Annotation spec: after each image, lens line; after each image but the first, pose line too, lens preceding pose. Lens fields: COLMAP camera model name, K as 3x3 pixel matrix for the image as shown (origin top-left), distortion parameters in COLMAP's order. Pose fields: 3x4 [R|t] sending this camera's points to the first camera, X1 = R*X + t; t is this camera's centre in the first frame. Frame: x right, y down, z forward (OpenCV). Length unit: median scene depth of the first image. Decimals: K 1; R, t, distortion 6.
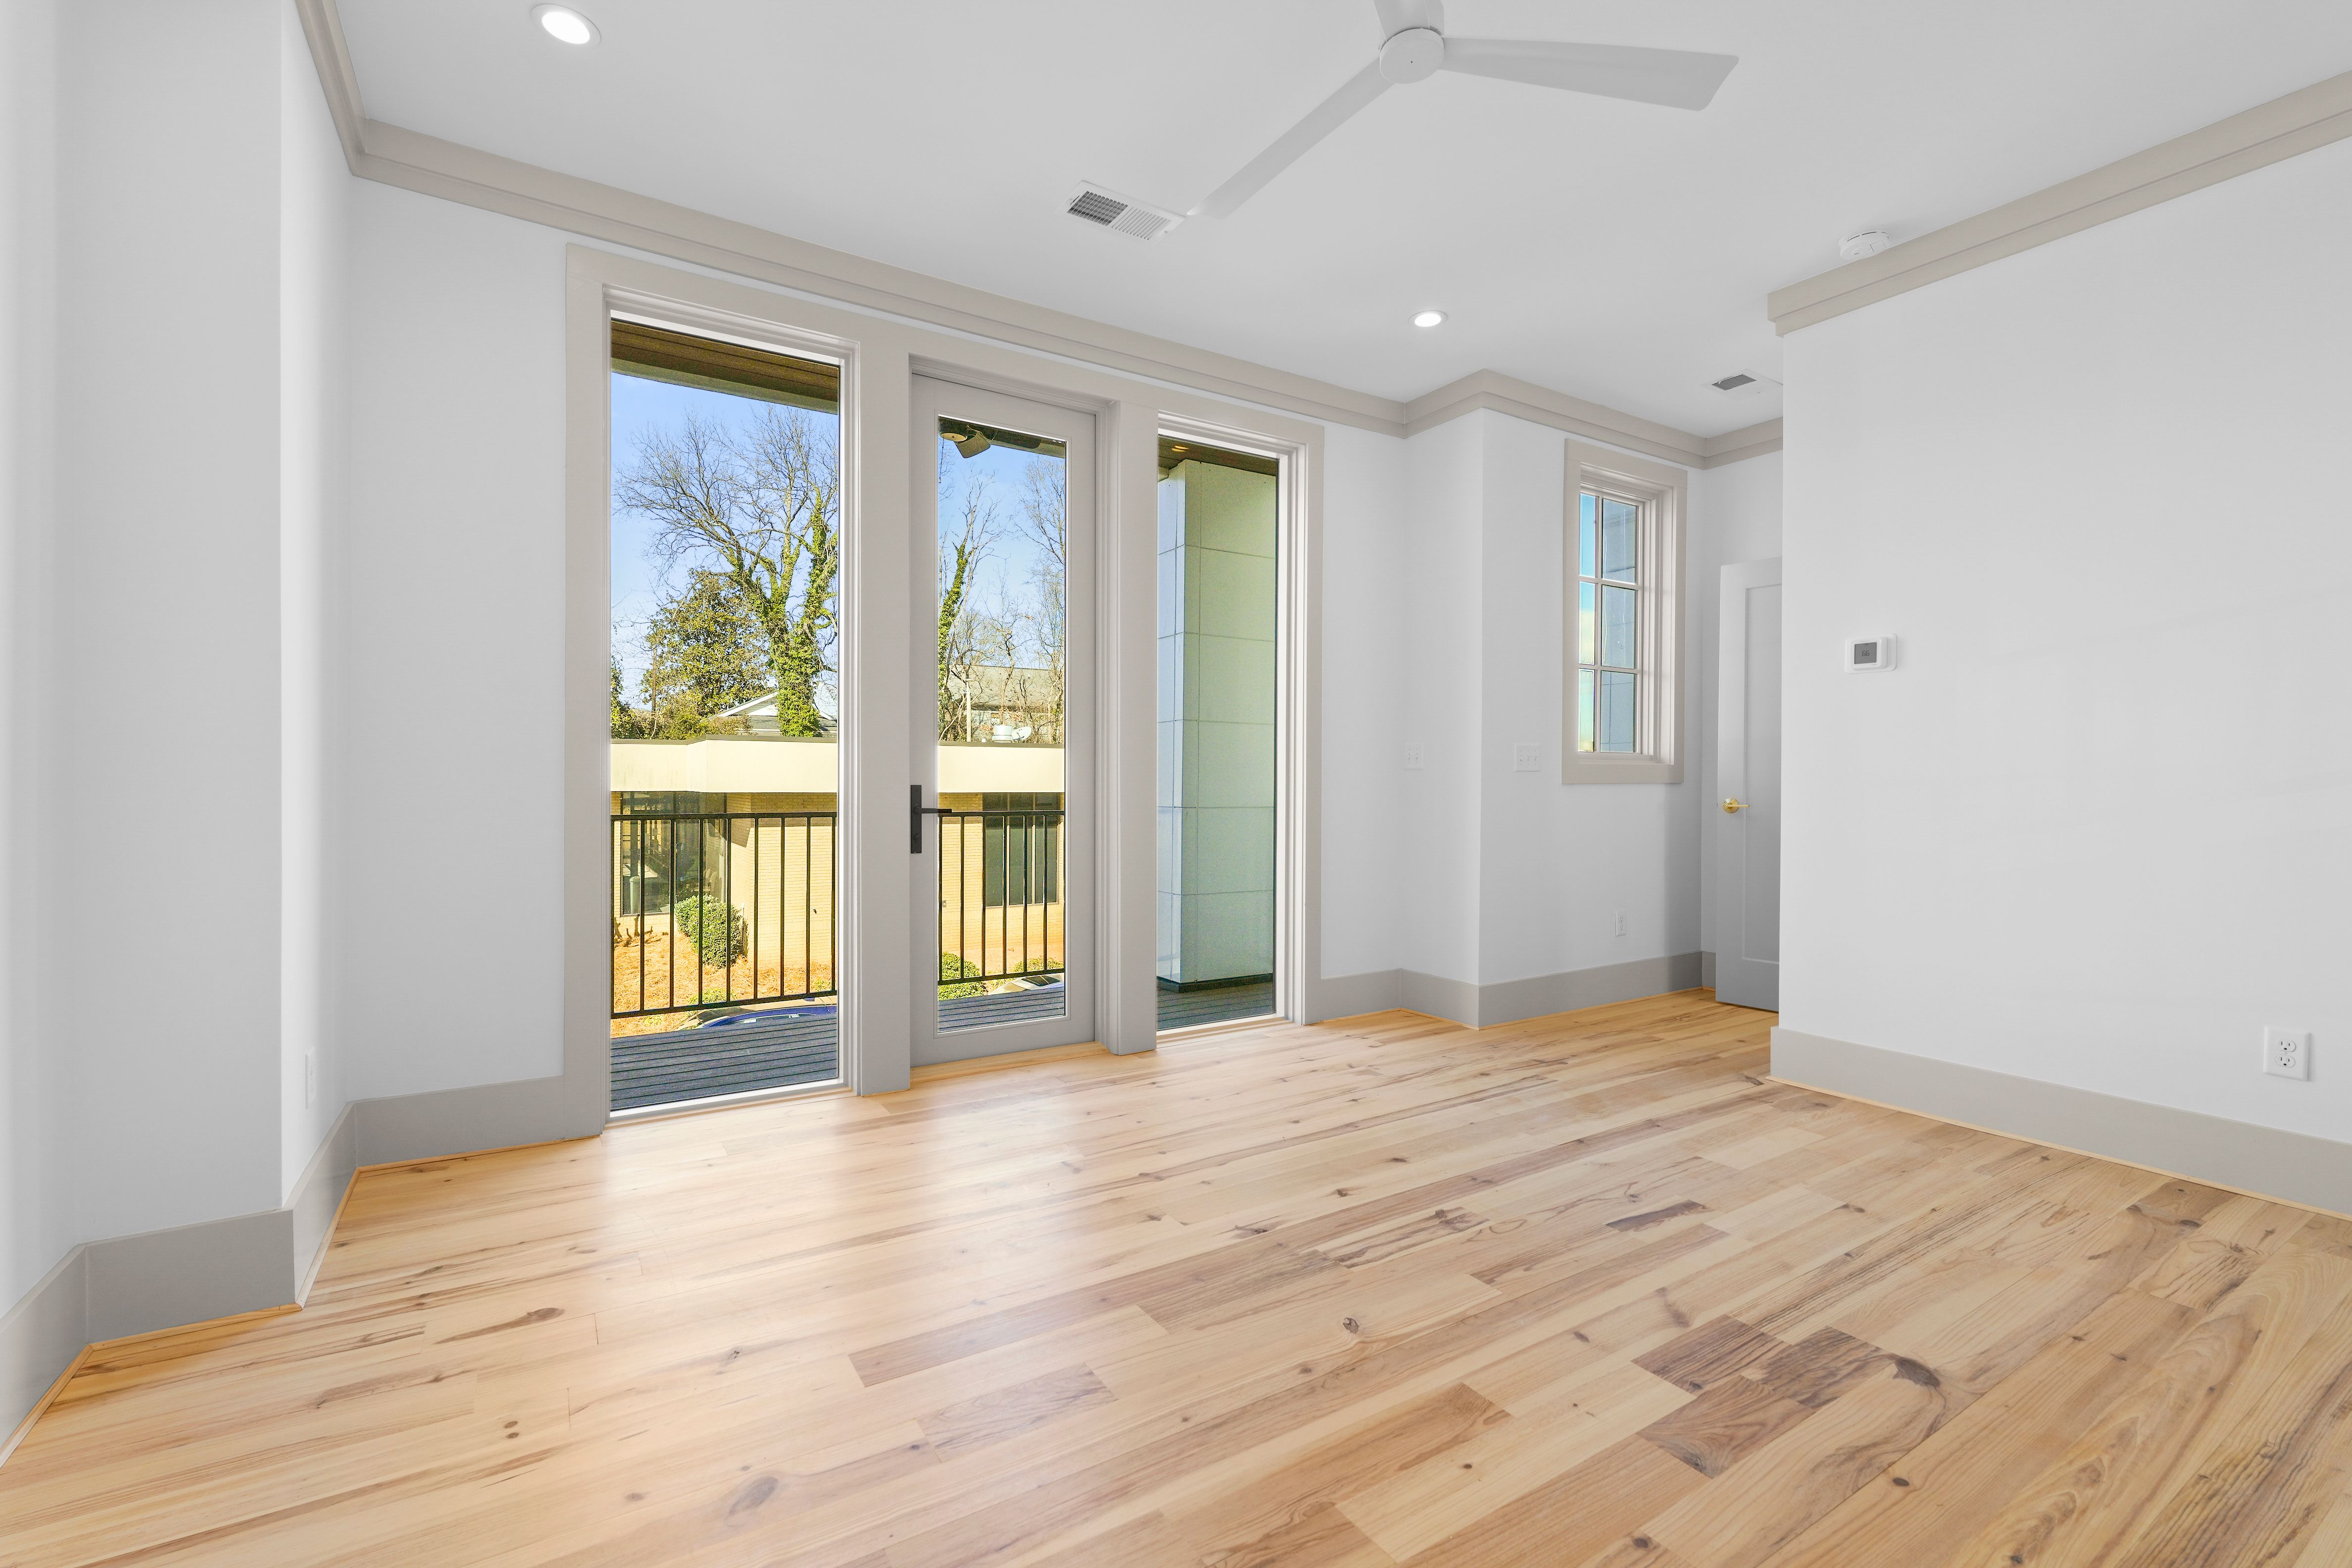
lens RADIAL K [[1019.8, 0, 1176.2], [0, 1019.8, 786.0], [0, 0, 1]] dist [0.000861, 0.000534]
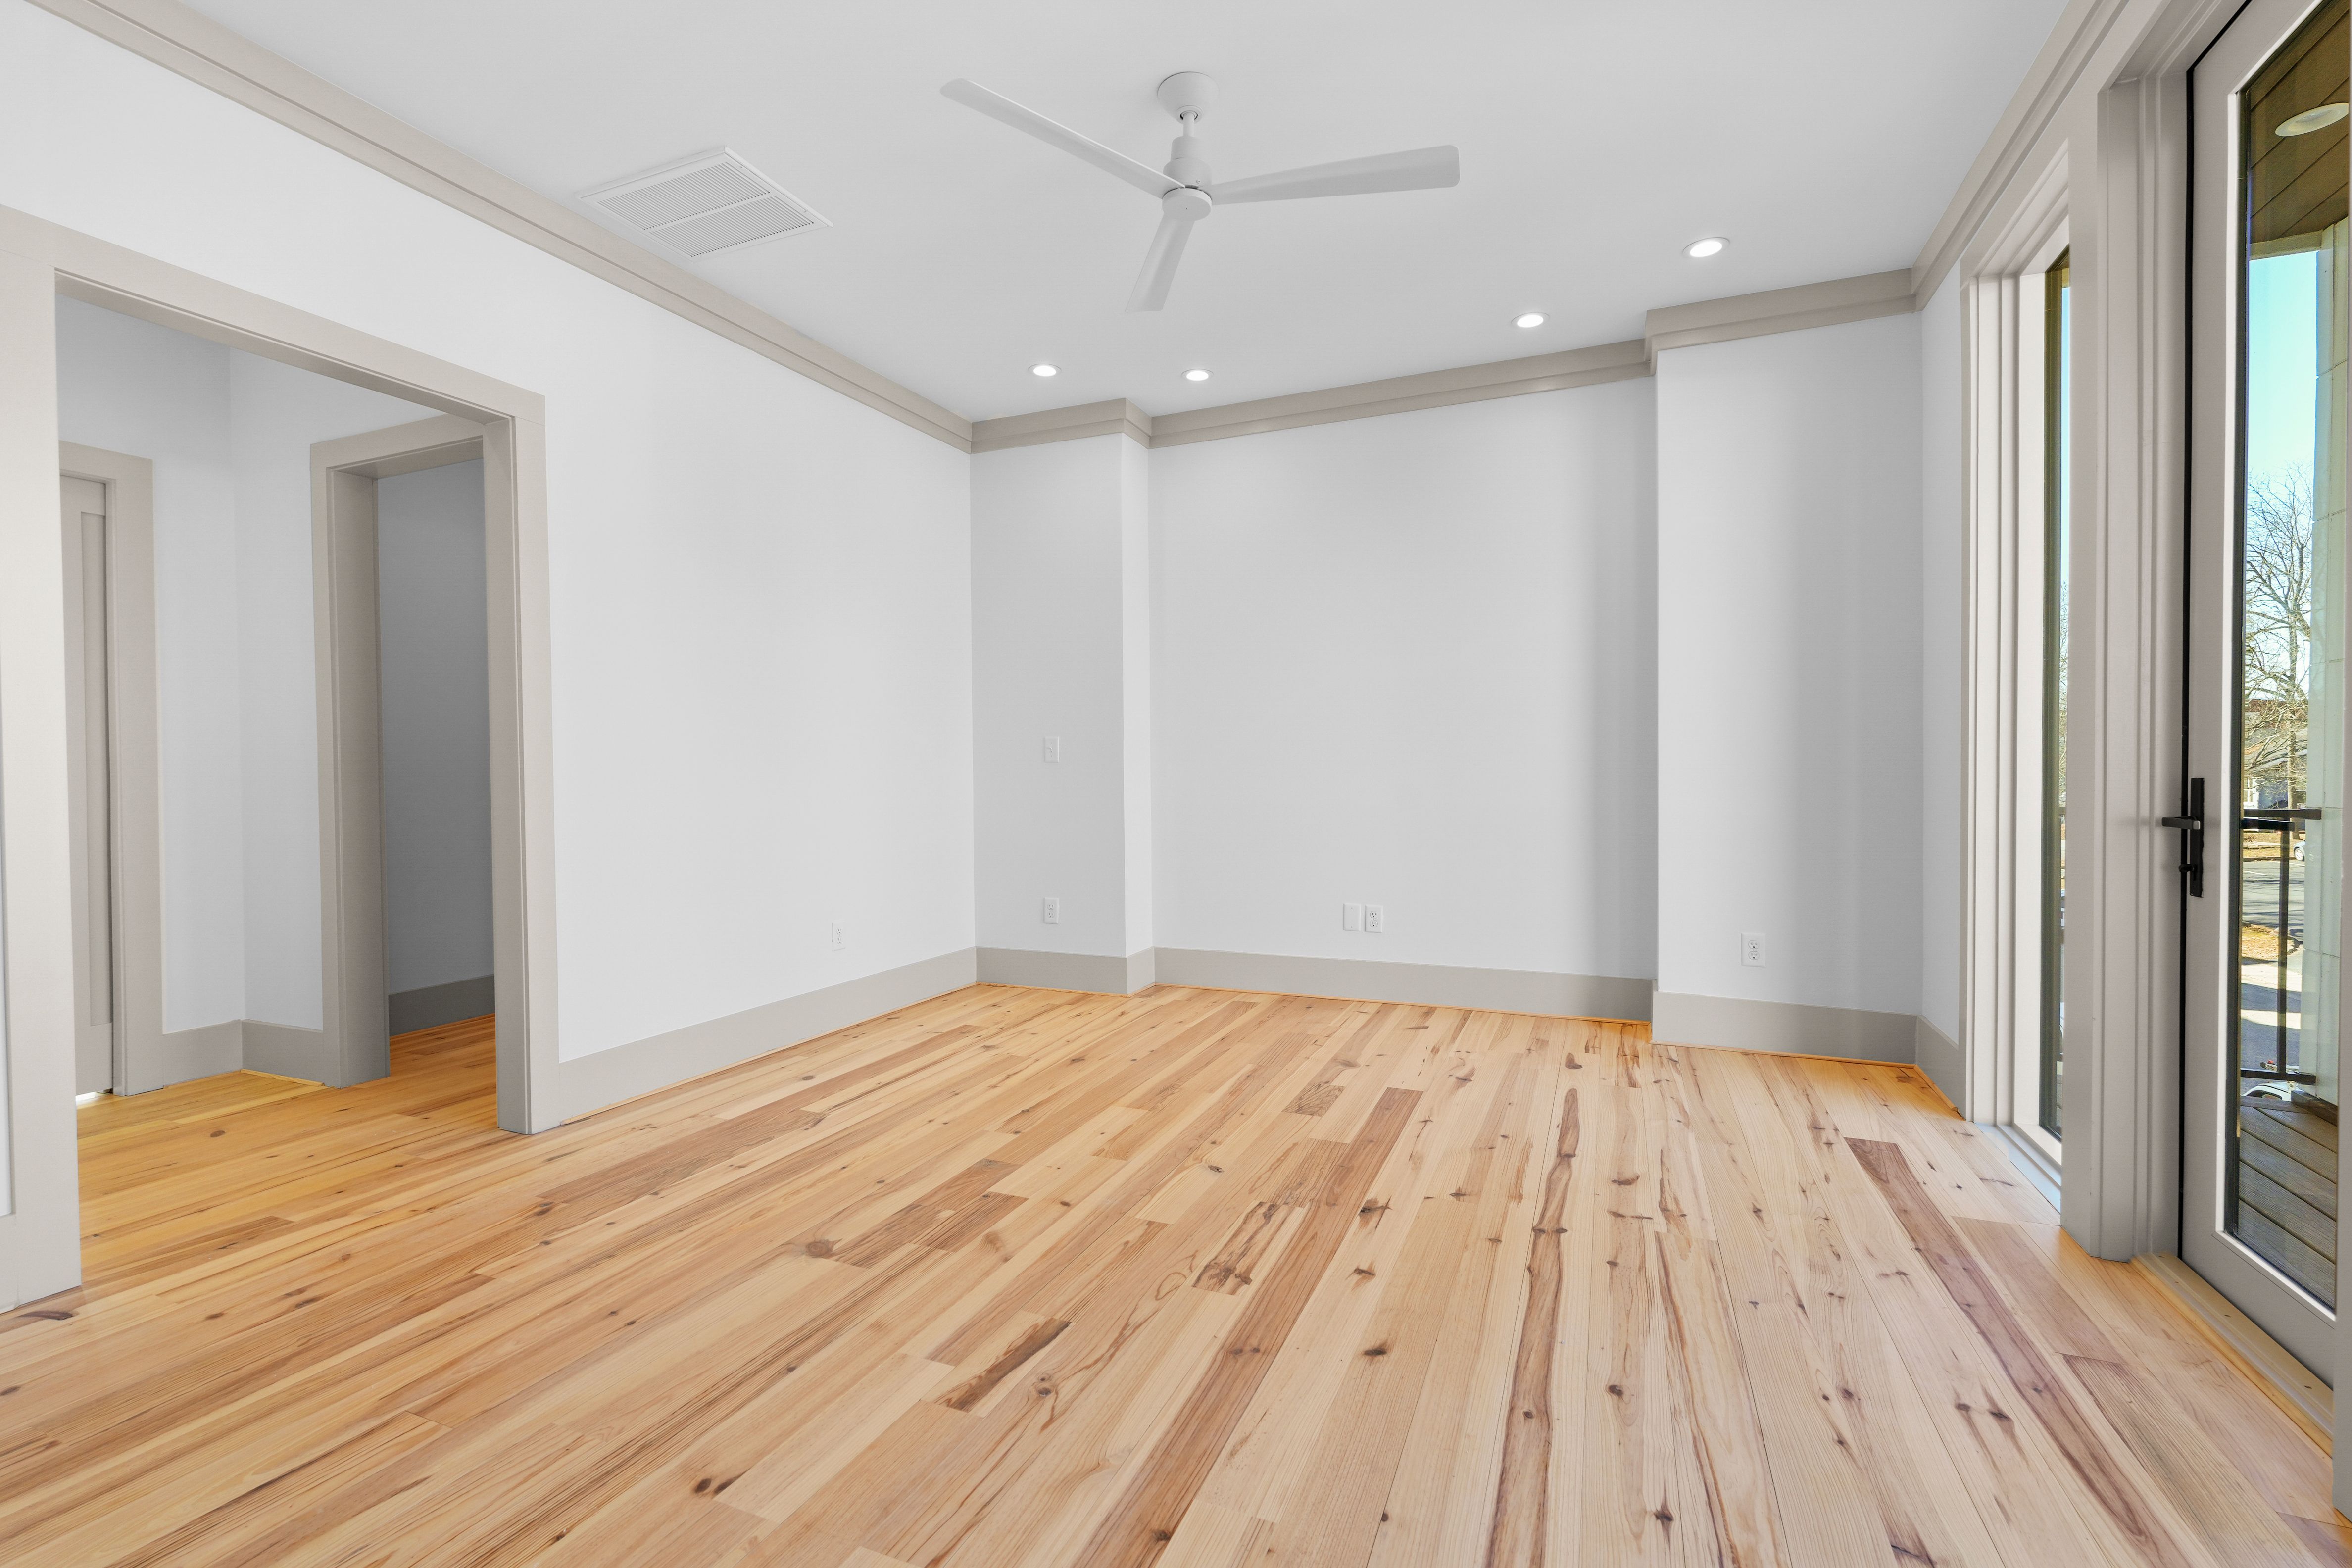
lens RADIAL K [[1019.8, 0, 1176.1], [0, 1019.8, 783.2], [0, 0, 1]] dist [0.000861, 0.000534]
pose [[-0.824221, 0.006328, -0.566233, 0.949335], [-0.001585, 0.999908, 0.013482, -0.007291], [0.566266, 0.012009, -0.824135, 2.010832]]
